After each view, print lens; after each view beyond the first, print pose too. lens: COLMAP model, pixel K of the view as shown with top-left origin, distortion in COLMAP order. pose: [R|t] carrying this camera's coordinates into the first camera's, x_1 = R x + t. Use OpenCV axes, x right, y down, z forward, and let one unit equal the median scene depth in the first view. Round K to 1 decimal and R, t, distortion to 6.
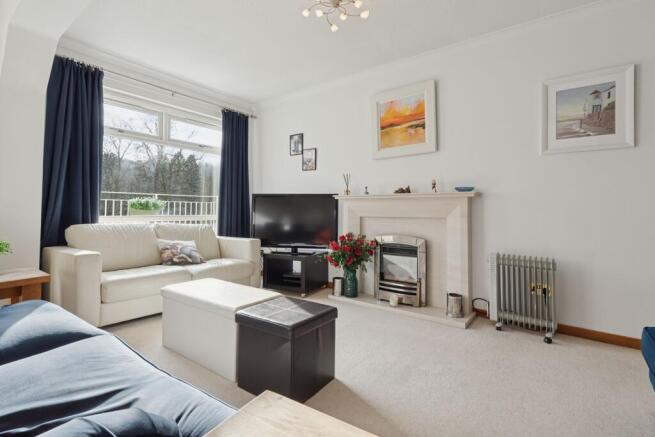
lens RADIAL K [[316.1, 0, 327.4], [0, 316.1, 202.6], [0, 0, 1]] dist [0.001295, 0.000119]
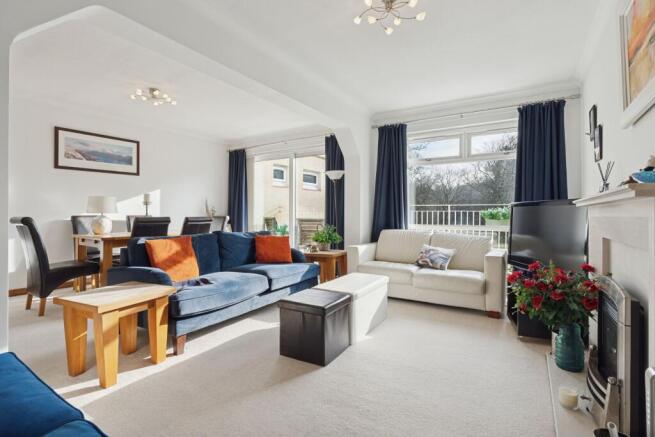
lens RADIAL K [[315.3, 0, 327.0], [0, 315.3, 215.6], [0, 0, 1]] dist [0.000993, -0.000553]
pose [[0.076018, -0.000923, -0.997106, 0.585421], [0.019849, 0.999803, 0.000588, -0.004337], [0.996909, -0.019837, 0.076021, 0.454402]]
